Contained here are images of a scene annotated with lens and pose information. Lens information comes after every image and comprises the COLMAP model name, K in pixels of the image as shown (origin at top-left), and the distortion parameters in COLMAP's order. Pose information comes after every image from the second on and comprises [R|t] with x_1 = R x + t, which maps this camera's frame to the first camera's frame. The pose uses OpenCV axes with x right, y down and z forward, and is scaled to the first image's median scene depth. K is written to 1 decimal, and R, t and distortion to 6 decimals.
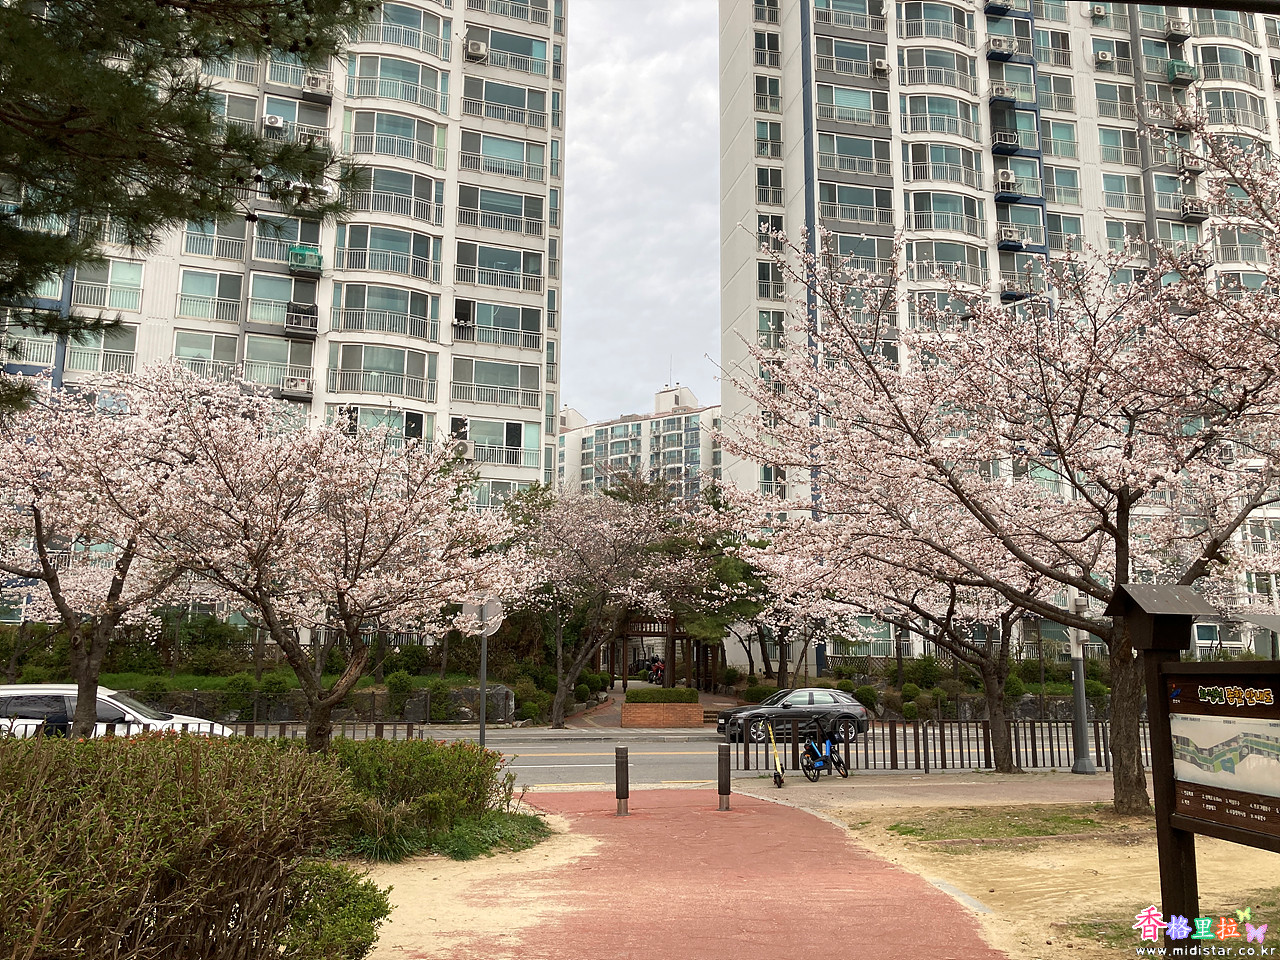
lens RADIAL K [[1063.9, 0, 639.5], [0, 1063.9, 479.6], [0, 0, 1]] dist [0.007720, 0.010678]
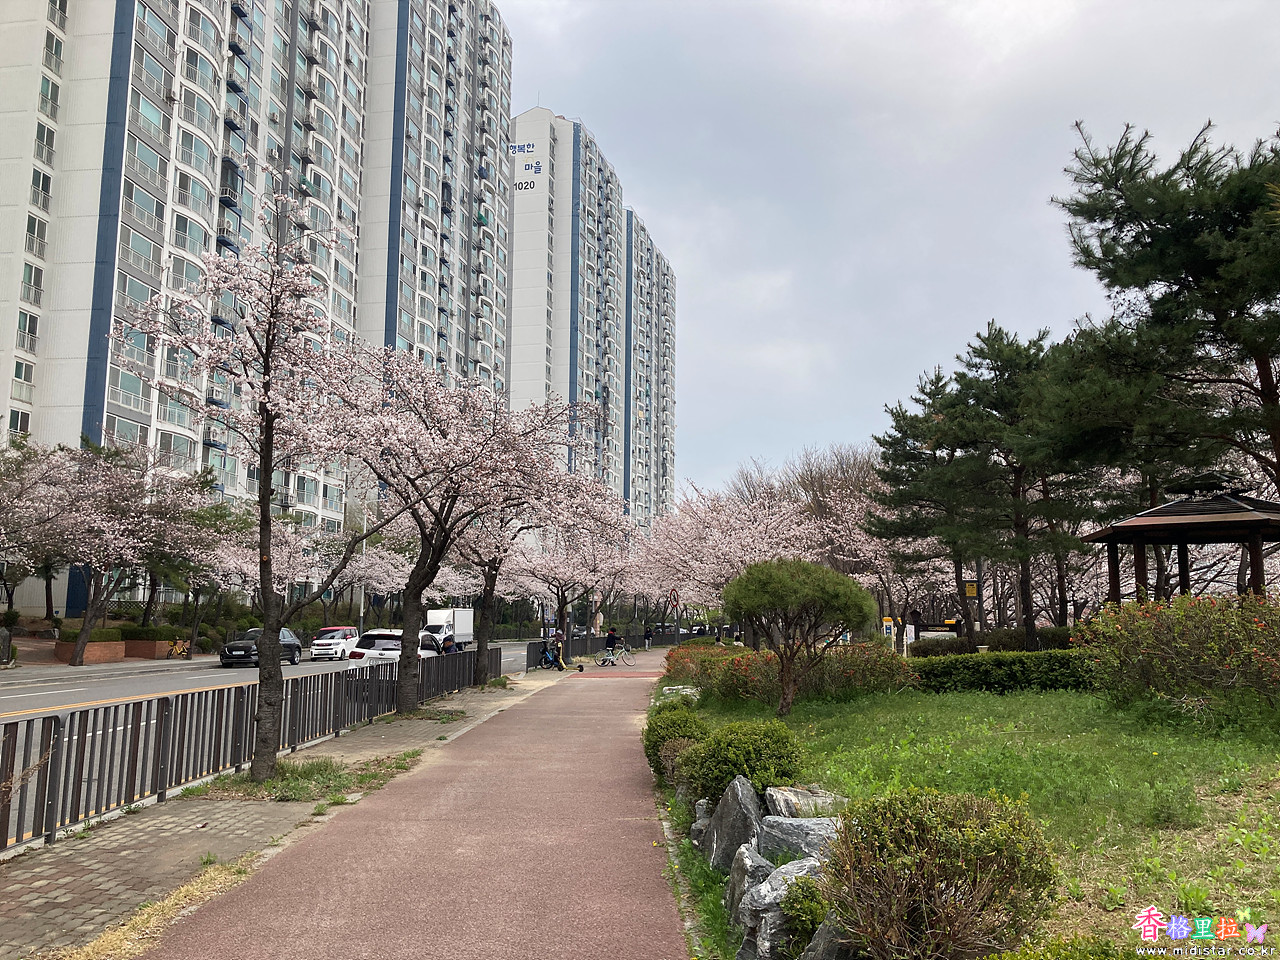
lens RADIAL K [[1063.9, 0, 639.6], [0, 1063.9, 478.7], [0, 0, 1]] dist [0.007720, 0.010678]
pose [[0.328769, 0.122852, 0.936386, -0.638447], [-0.177016, 0.981947, -0.066679, 0.008819], [-0.927673, -0.143833, 0.344580, 0.068946]]
